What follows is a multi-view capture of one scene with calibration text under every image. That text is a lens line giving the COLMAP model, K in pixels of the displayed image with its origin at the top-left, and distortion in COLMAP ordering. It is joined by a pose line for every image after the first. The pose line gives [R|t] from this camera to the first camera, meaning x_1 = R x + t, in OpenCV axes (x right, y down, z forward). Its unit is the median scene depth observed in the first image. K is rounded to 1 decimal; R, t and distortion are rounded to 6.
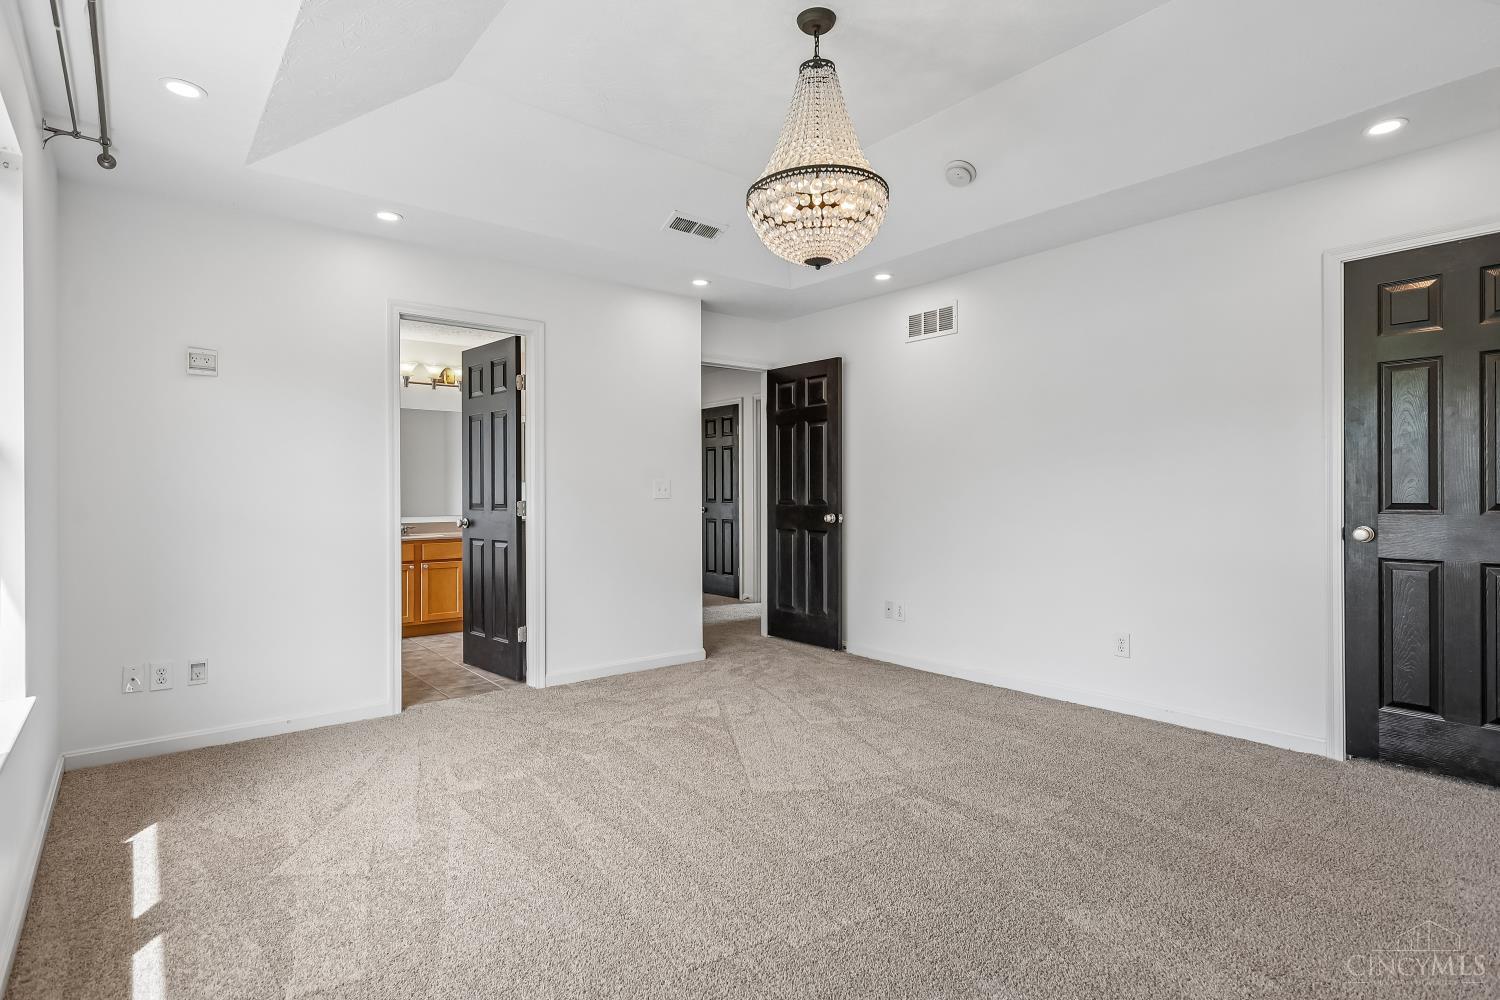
lens RADIAL K [[779.3, 0, 749.8], [0, 779.3, 497.6], [0, 0, 1]] dist [0.002539, 0.000084]
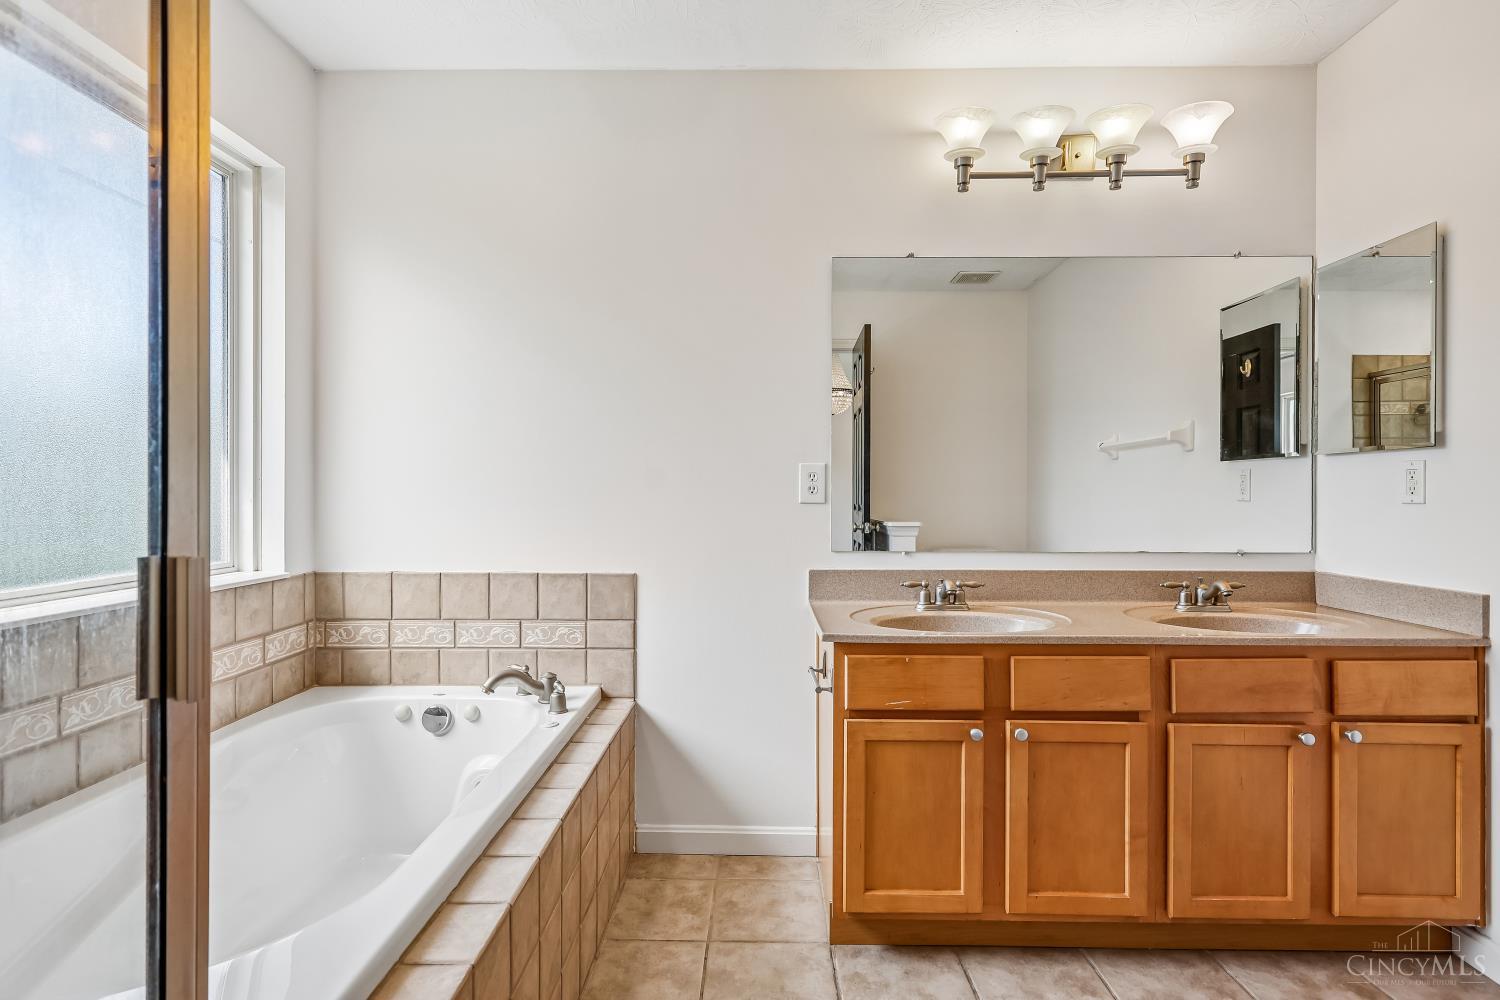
lens RADIAL K [[779.3, 0, 749.1], [0, 779.3, 497.5], [0, 0, 1]] dist [0.002539, 0.000084]
pose [[0.779143, 0.008415, -0.626789, -0.308714], [-0.006167, 0.999964, 0.005758, -0.003505], [0.626816, -0.000621, 0.779167, 0.697679]]
